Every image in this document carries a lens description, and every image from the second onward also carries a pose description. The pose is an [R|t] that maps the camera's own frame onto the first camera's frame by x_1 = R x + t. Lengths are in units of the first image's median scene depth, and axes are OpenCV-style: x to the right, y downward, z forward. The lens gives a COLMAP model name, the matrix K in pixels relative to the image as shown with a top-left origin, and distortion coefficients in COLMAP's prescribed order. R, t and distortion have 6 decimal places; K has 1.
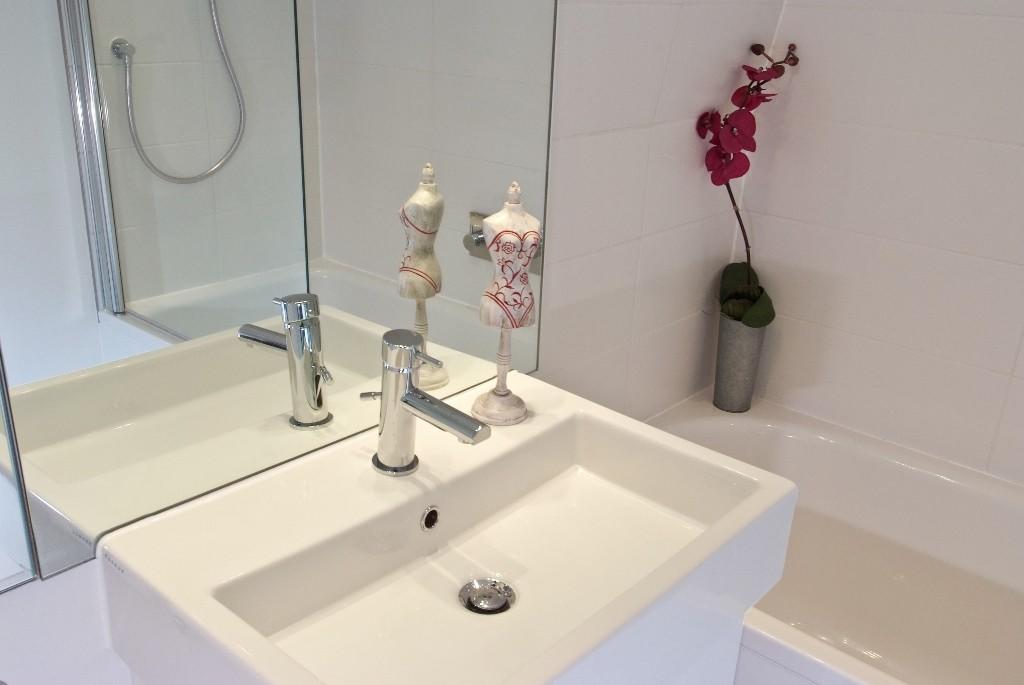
lens RADIAL K [[960.7, 0, 513.9], [0, 960.7, 342.9], [0, 0, 1]] dist [0.041354, 0.000000]
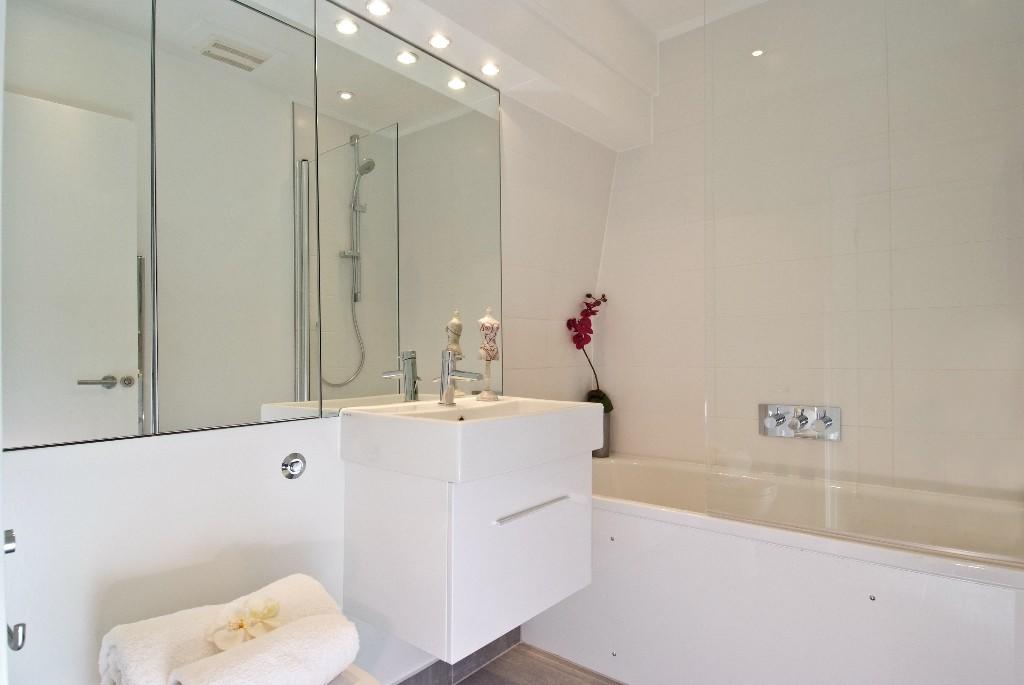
lens RADIAL K [[584.0, 0, 510.2], [0, 584.0, 345.7], [0, 0, 1]] dist [-0.001294, -0.000017]
pose [[0.998106, -0.051051, 0.034333, -0.000808], [0.060235, 0.924467, -0.376474, 0.350757], [-0.012521, 0.377829, 0.925791, -0.301796]]
